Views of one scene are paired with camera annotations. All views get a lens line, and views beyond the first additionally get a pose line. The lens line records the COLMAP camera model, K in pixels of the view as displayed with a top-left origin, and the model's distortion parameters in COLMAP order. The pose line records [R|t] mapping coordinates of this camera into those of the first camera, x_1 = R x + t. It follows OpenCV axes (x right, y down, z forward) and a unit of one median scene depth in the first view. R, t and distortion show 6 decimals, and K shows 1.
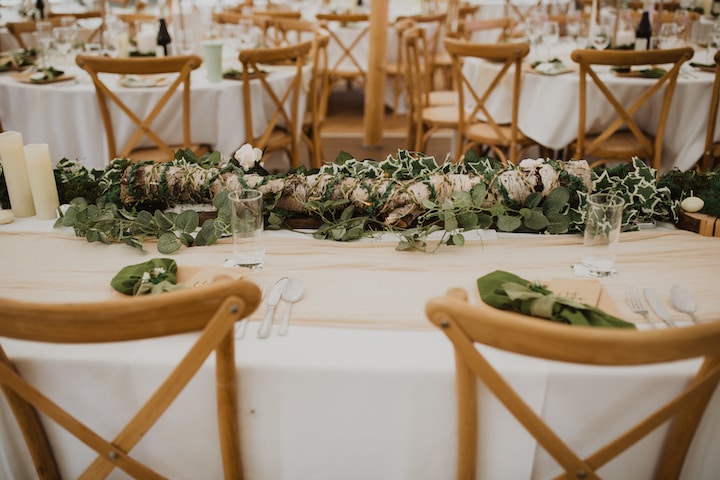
lens RADIAL K [[676.8, 0, 360.0], [0, 676.8, 240.0], [0, 0, 1]] dist [-0.024631, -0.001159]
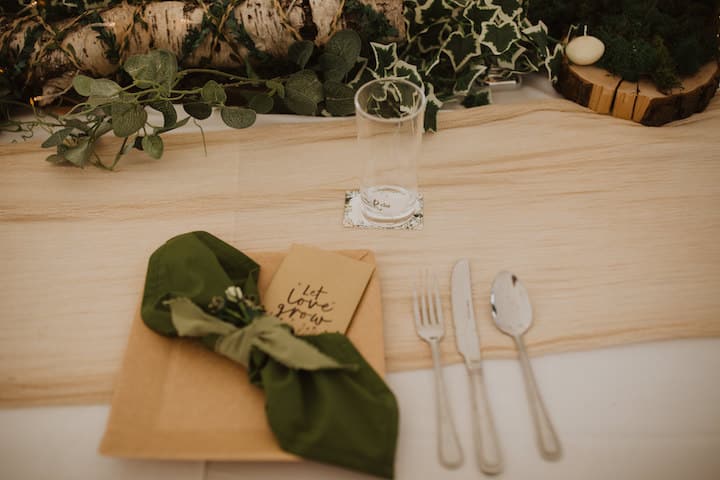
lens RADIAL K [[676.8, 0, 360.0], [0, 676.8, 240.0], [0, 0, 1]] dist [-0.024631, -0.001159]
pose [[0.996858, -0.050411, 0.061104, 0.263860], [0.021037, 0.912148, 0.409321, -0.144929], [-0.076370, -0.406749, 0.910342, 0.434665]]
